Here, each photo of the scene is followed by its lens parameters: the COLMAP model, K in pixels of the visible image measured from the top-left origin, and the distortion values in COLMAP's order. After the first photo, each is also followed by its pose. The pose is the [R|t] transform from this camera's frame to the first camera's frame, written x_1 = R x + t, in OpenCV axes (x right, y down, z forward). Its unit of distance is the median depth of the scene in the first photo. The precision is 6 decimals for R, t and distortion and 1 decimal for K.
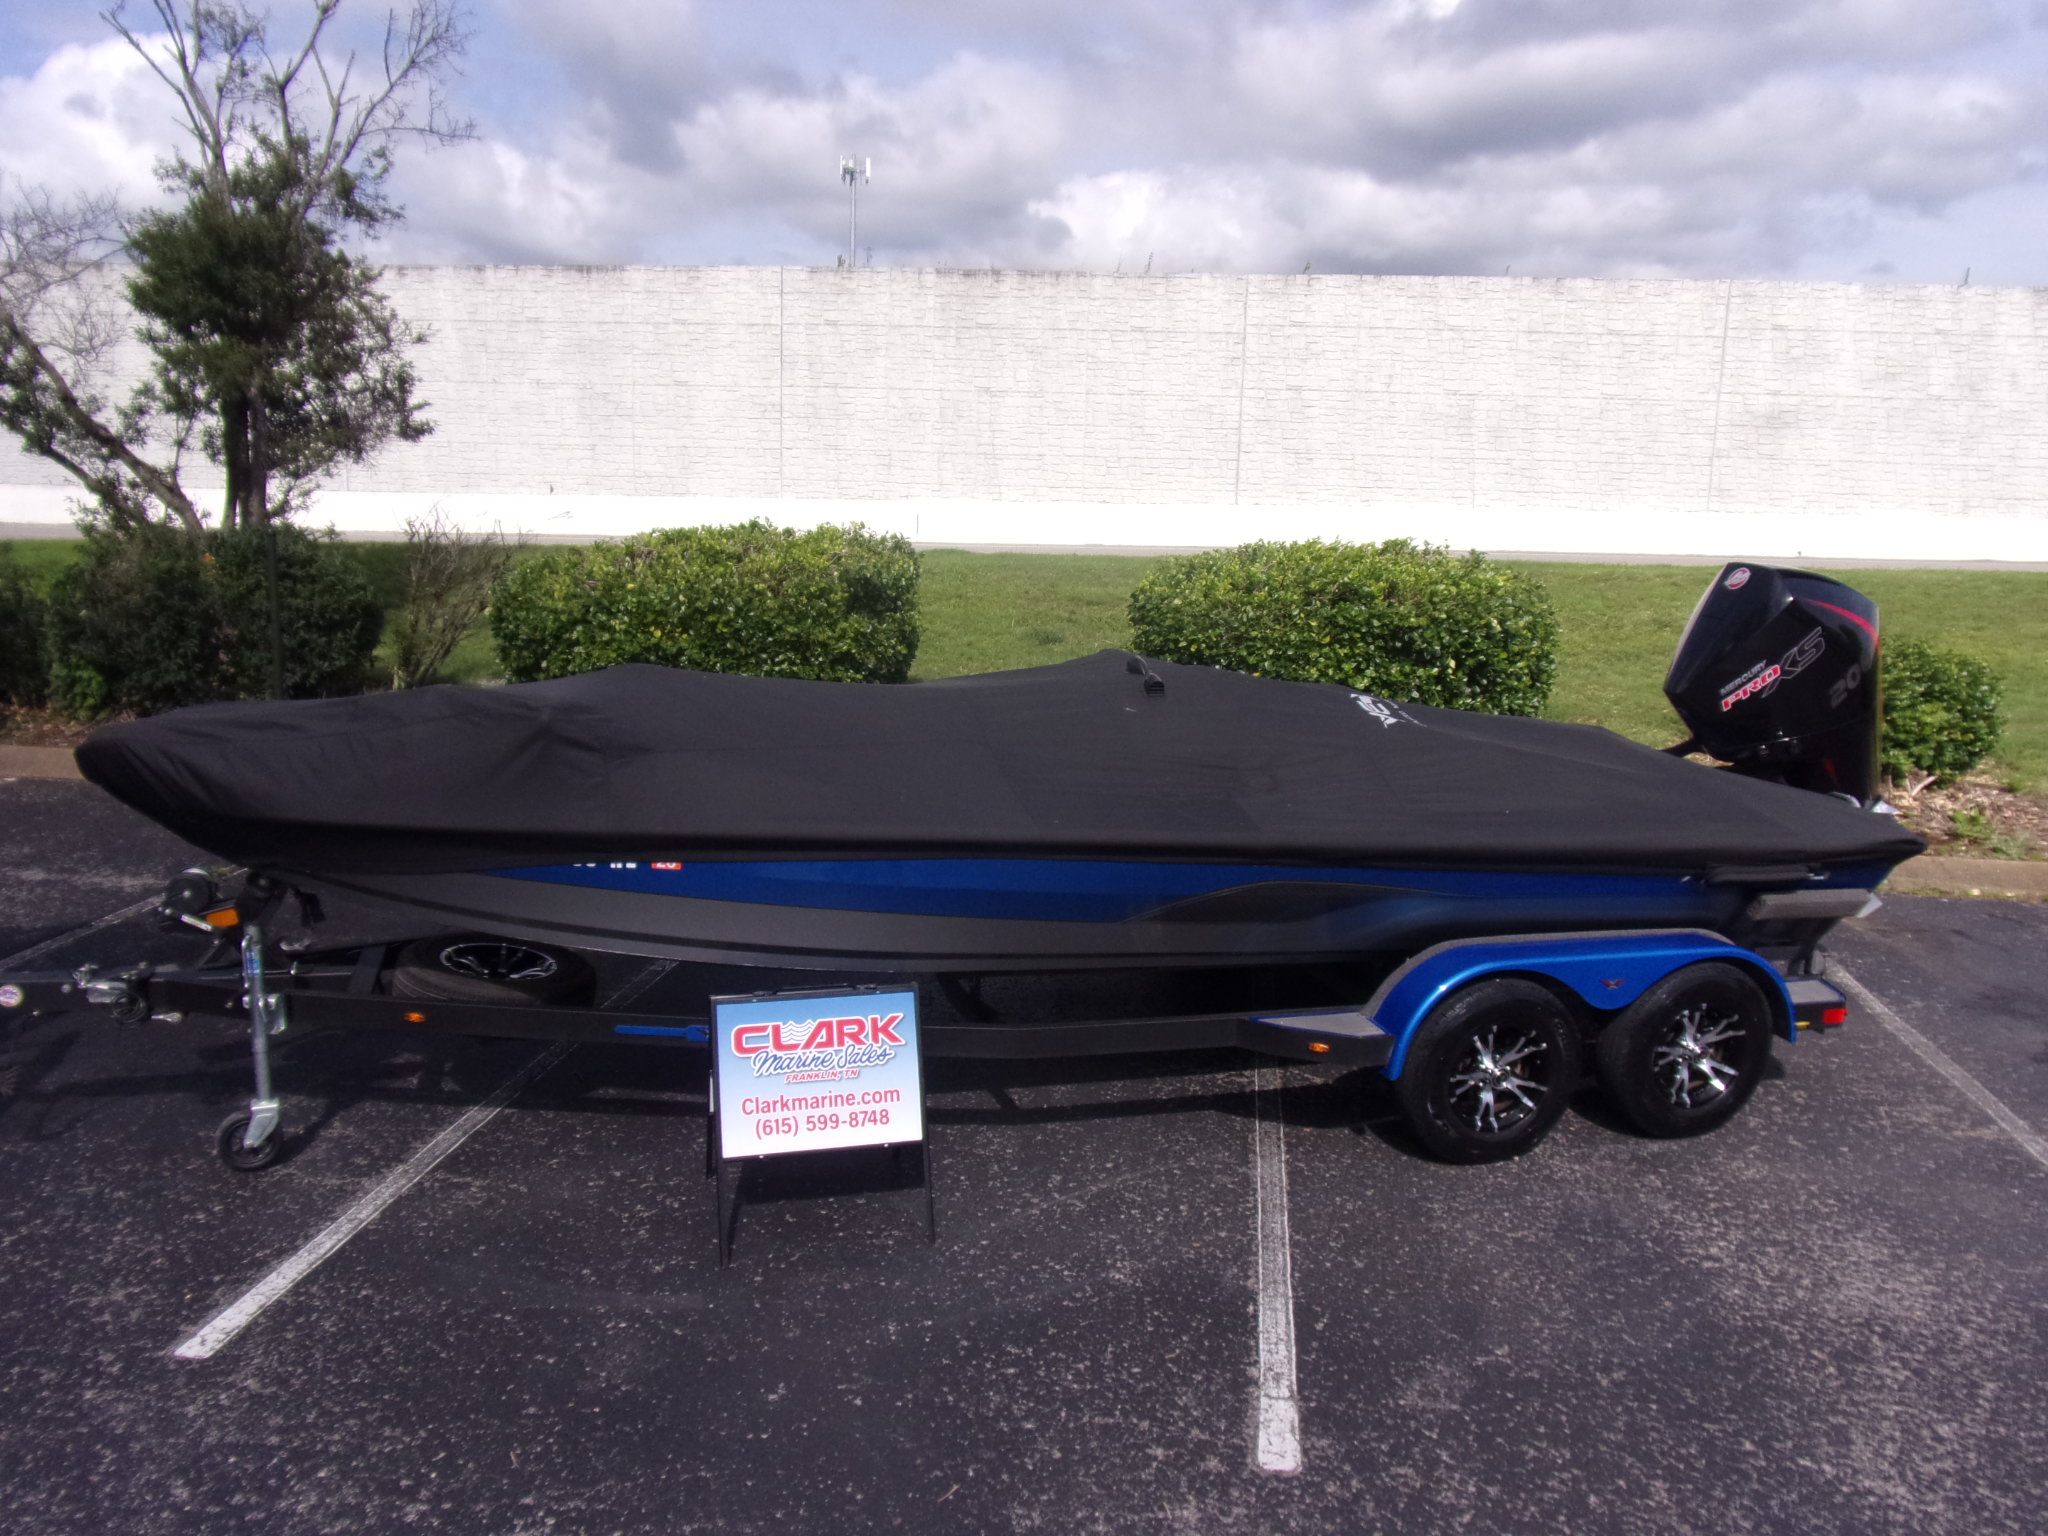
lens RADIAL K [[1542.0, 0, 1029.1], [0, 1542.0, 775.1], [0, 0, 1]] dist [-0.027624, 0.009162]
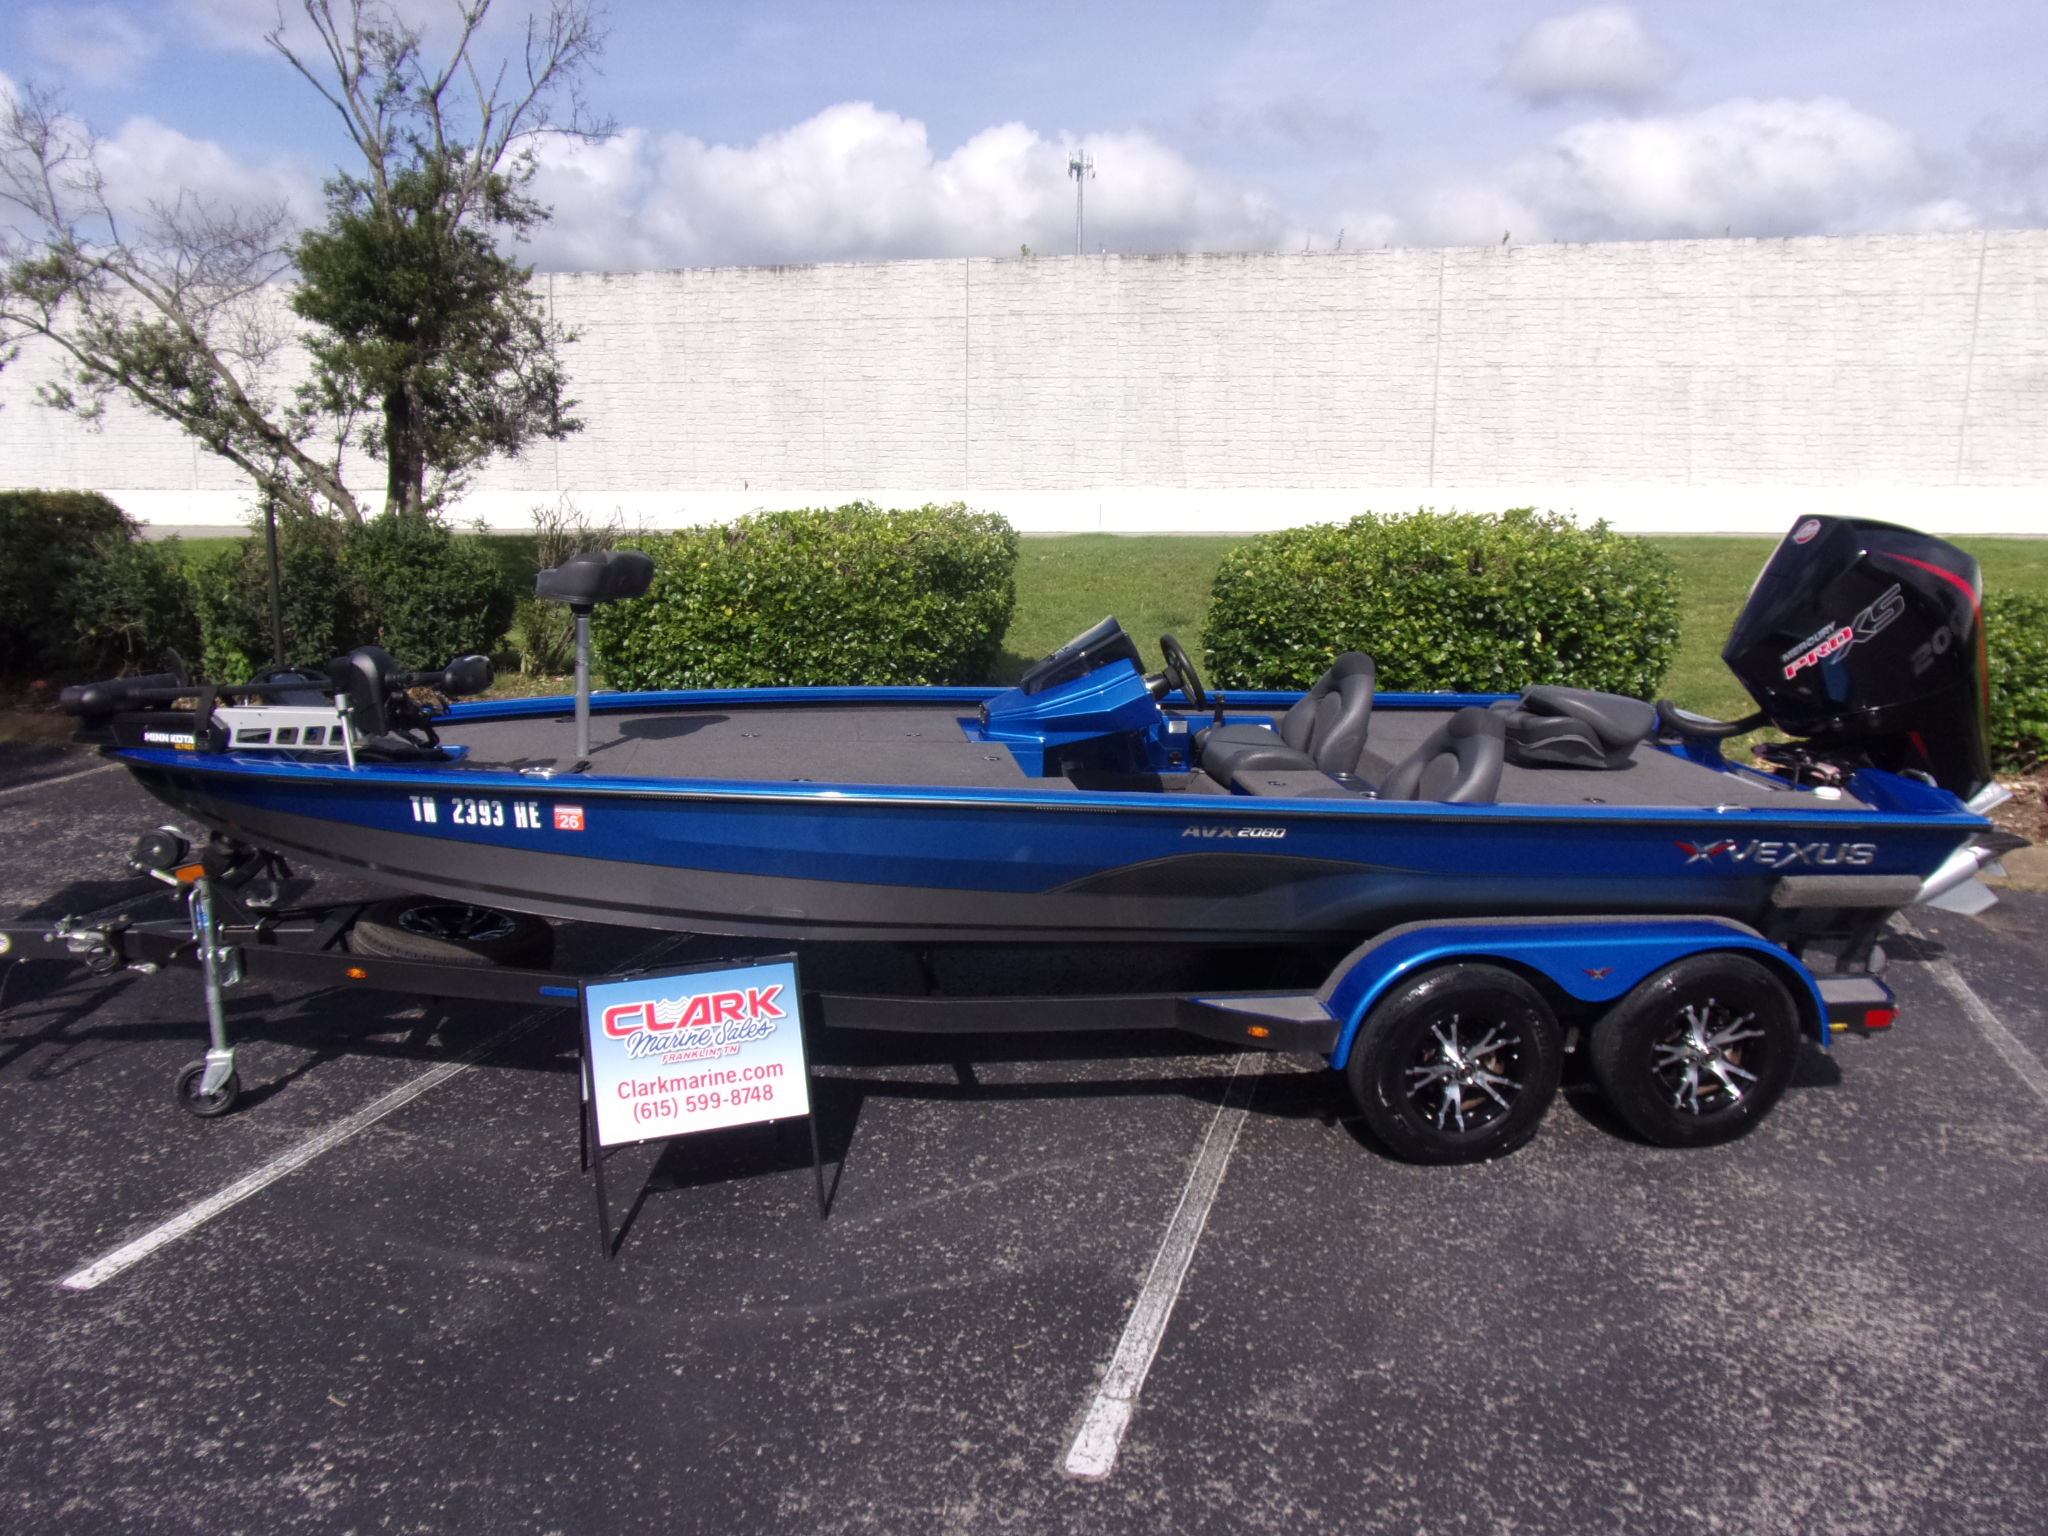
lens RADIAL K [[1548.7, 0, 1029.6], [0, 1548.7, 778.5], [0, 0, 1]] dist [-0.025295, 0.008343]
pose [[0.988815, 0.008010, -0.148932, 0.149331], [-0.007447, 0.999963, 0.004340, 0.016010], [0.148961, -0.003182, 0.988838, 0.041331]]
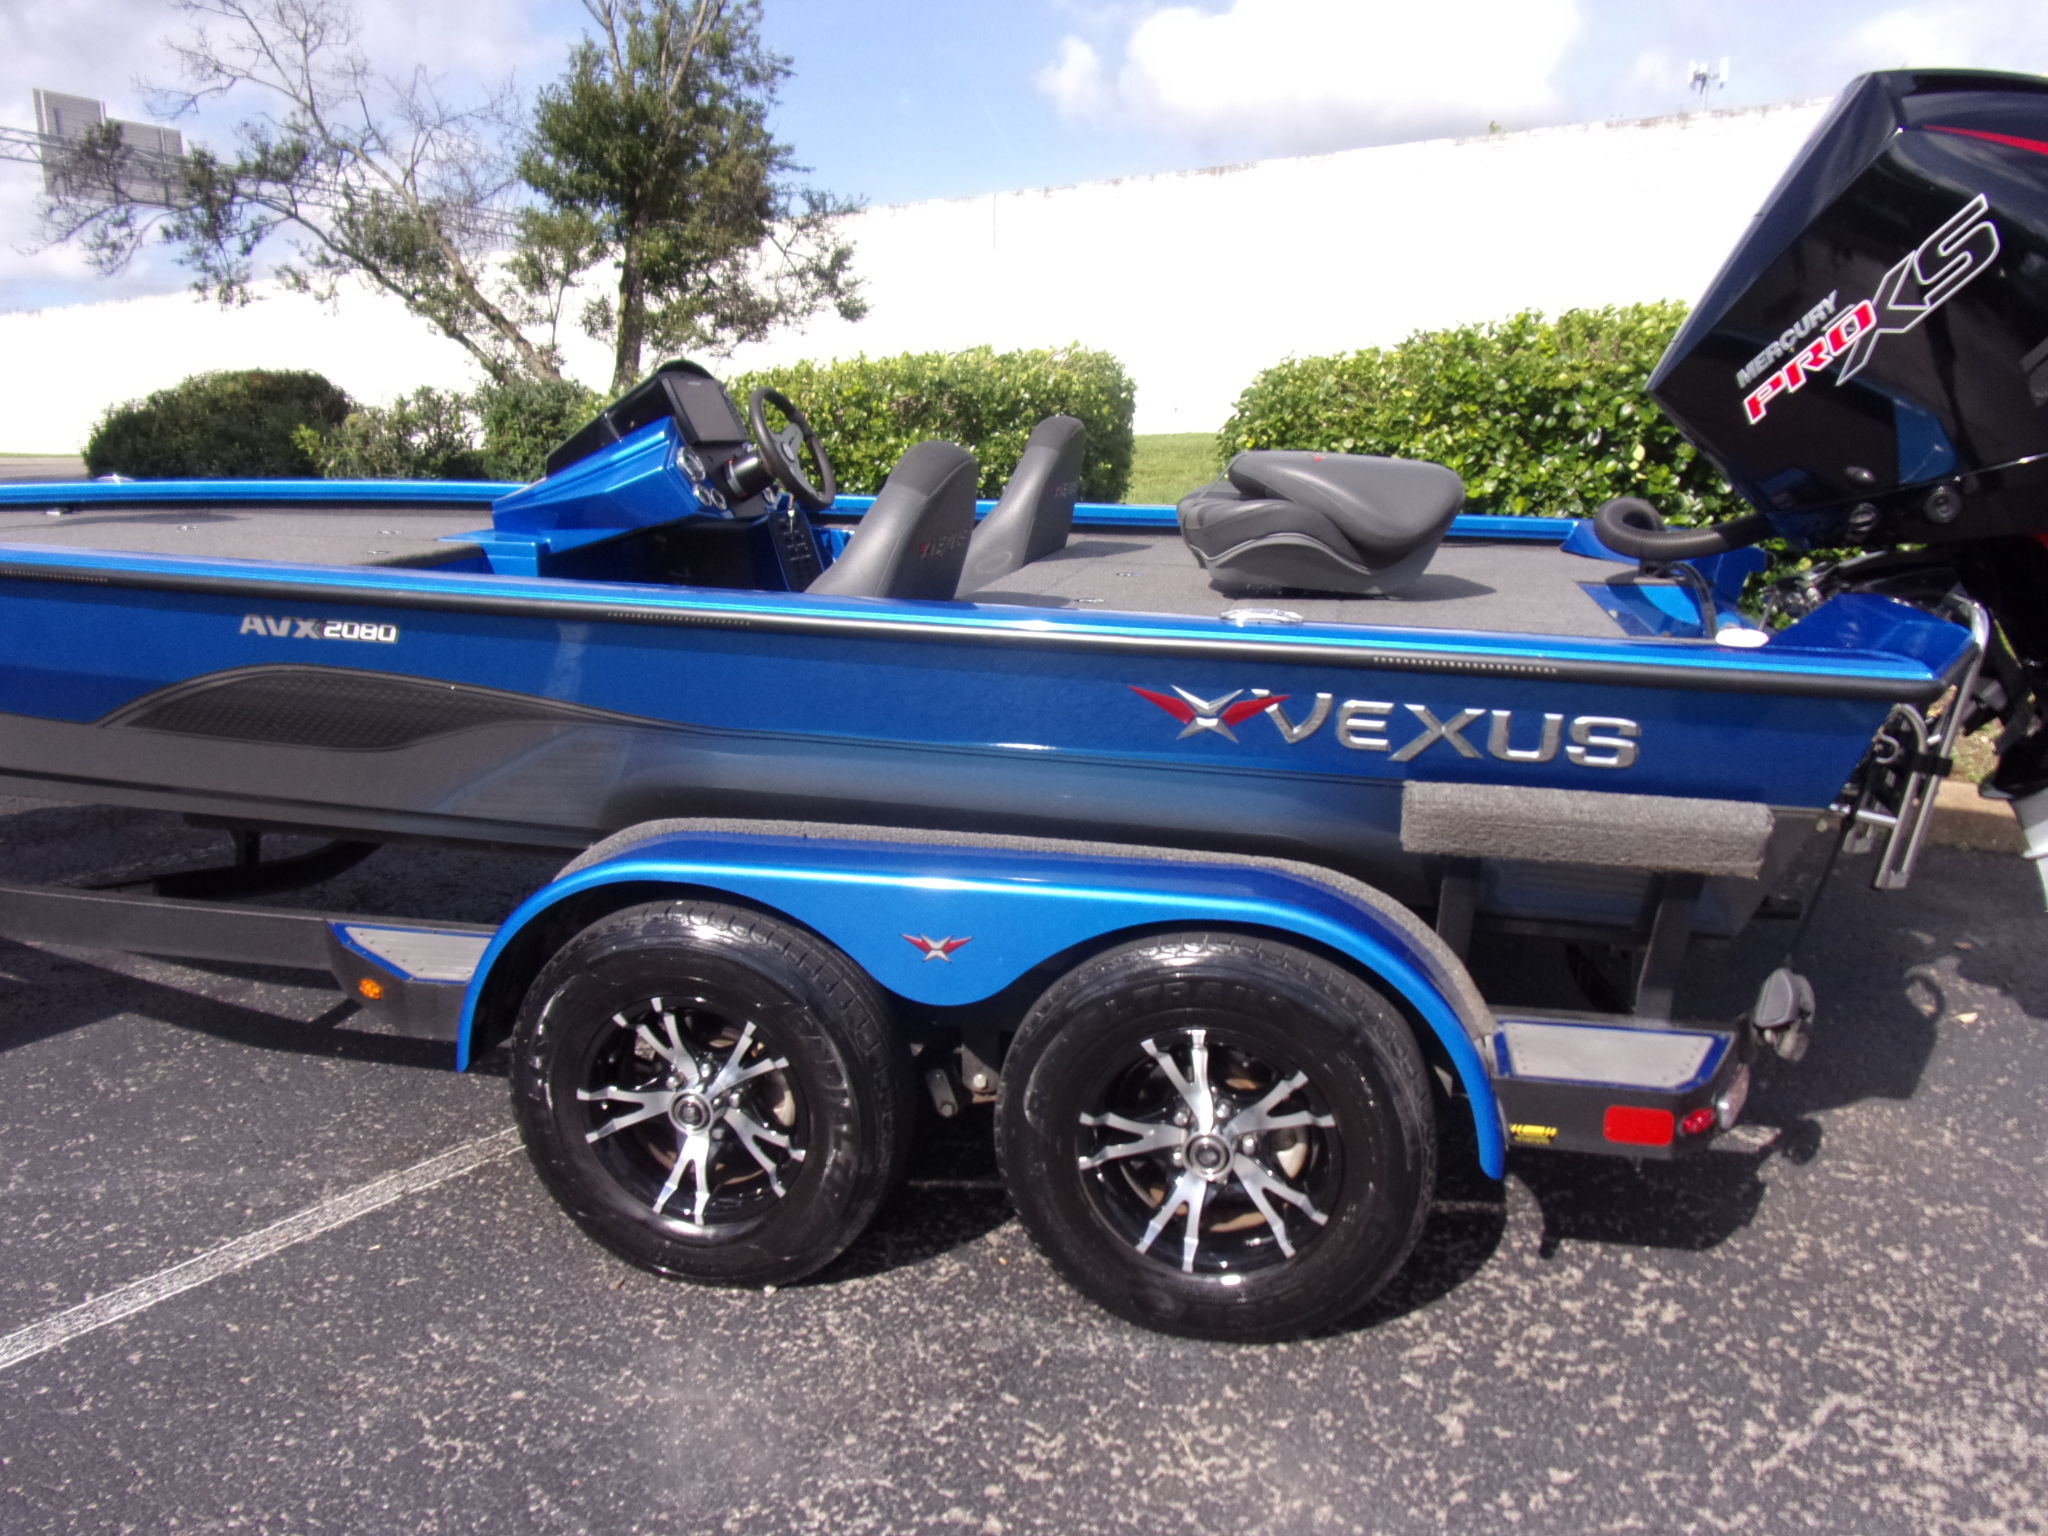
lens RADIAL K [[1571.2, 0, 1029.0], [0, 1571.2, 776.7], [0, 0, 1]] dist [-0.014923, 0.004620]
pose [[0.867871, 0.071531, -0.491614, 0.504511], [-0.061466, 0.997437, 0.036621, 0.056530], [0.492973, -0.001565, 0.870043, 0.507766]]
